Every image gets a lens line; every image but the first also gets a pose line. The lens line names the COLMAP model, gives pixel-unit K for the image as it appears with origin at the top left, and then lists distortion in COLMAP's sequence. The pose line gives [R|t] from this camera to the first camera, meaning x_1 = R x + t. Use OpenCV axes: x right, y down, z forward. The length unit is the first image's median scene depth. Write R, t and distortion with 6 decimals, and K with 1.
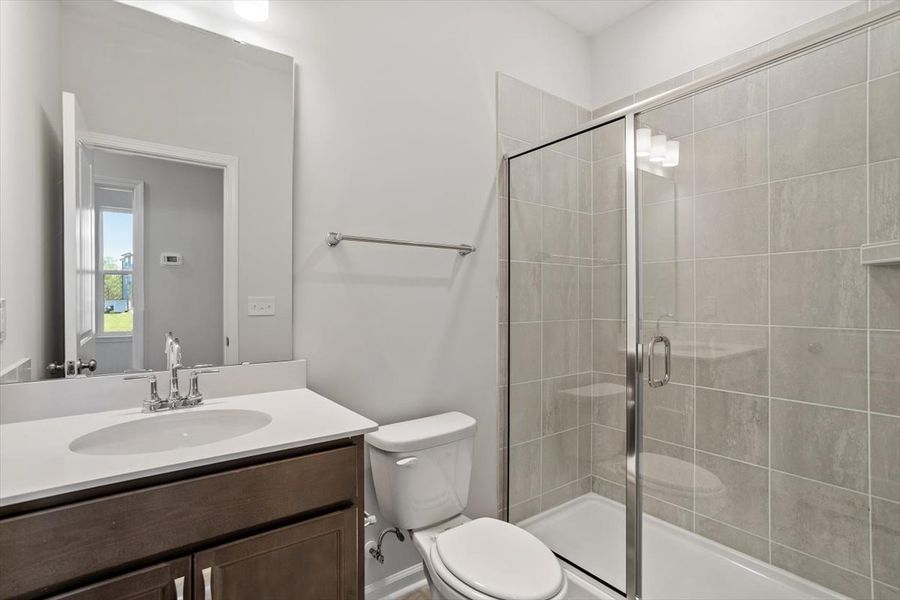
lens RADIAL K [[434.7, 0, 450.0], [0, 434.7, 300.0], [0, 0, 1]] dist [-0.015975, 0.000733]
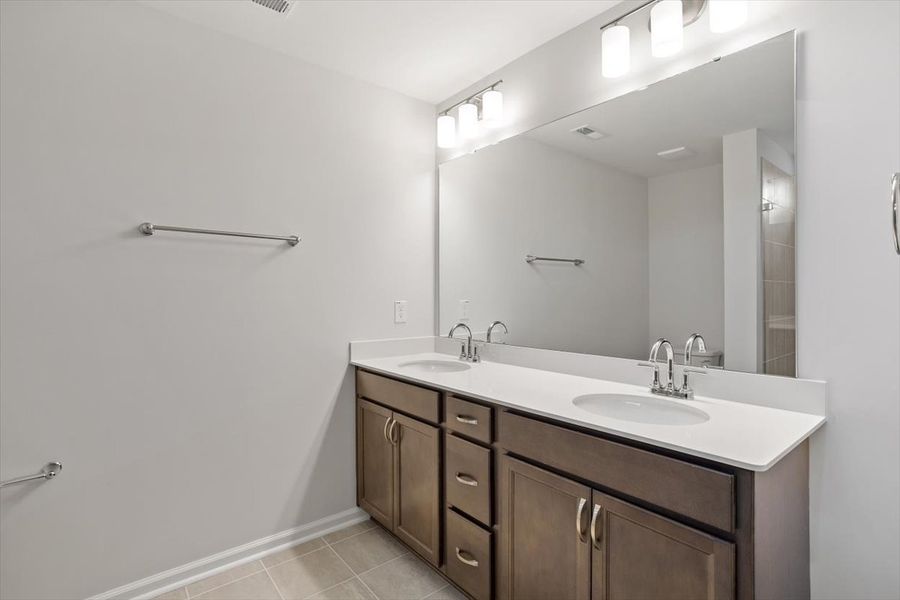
lens RADIAL K [[434.7, 0, 450.0], [0, 434.7, 300.0], [0, 0, 1]] dist [-0.015975, 0.000733]
pose [[0.042347, -0.000807, -0.999103, 0.556236], [-0.009462, 0.999955, -0.001208, -0.008919], [0.999058, 0.009505, 0.042337, 0.345177]]
